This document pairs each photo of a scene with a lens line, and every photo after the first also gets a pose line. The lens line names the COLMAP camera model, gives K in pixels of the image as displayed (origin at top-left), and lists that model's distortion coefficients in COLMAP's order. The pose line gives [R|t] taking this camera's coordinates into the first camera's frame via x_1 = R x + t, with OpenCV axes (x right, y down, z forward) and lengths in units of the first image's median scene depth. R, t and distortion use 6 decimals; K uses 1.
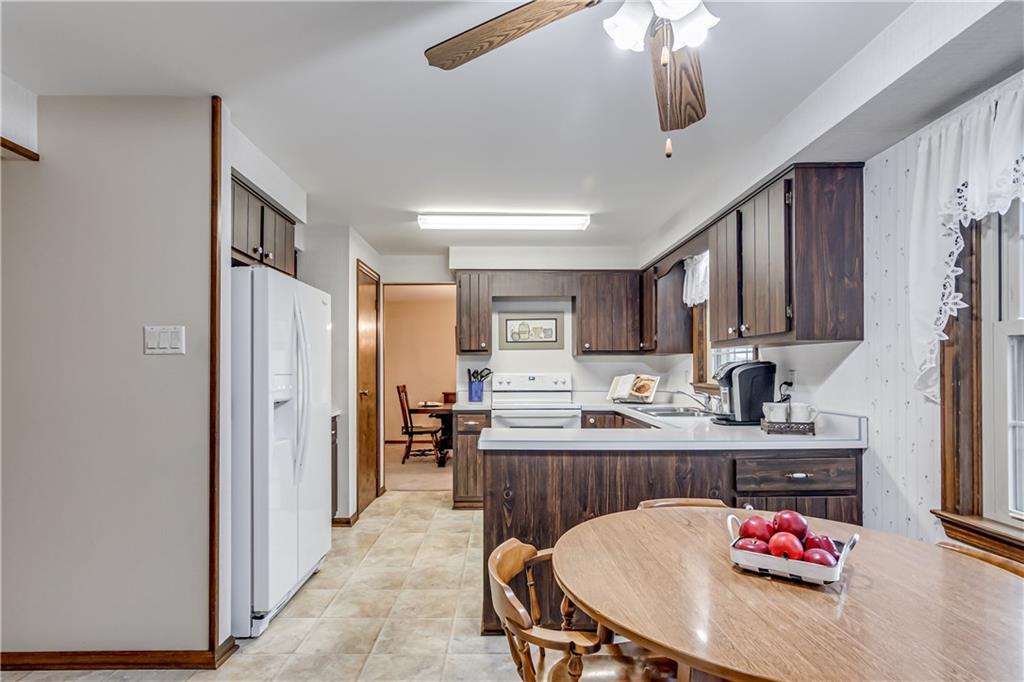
lens RADIAL K [[527.2, 0, 508.6], [0, 527.2, 379.7], [0, 0, 1]] dist [0.003067, 0.000594]
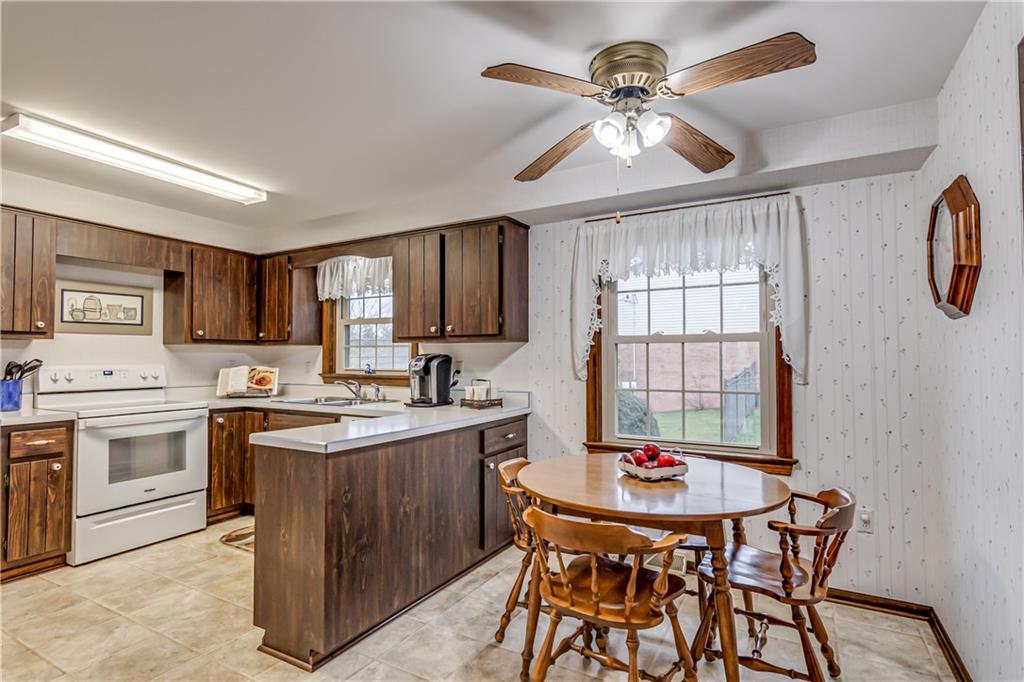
lens RADIAL K [[523.8, 0, 509.2], [0, 523.8, 356.1], [0, 0, 1]] dist [0.002344, 0.000504]
pose [[0.488958, 0.006954, 0.872280, -0.377110], [0.016672, 0.999711, -0.017316, -0.004824], [-0.872148, 0.023009, 0.488700, 0.173312]]
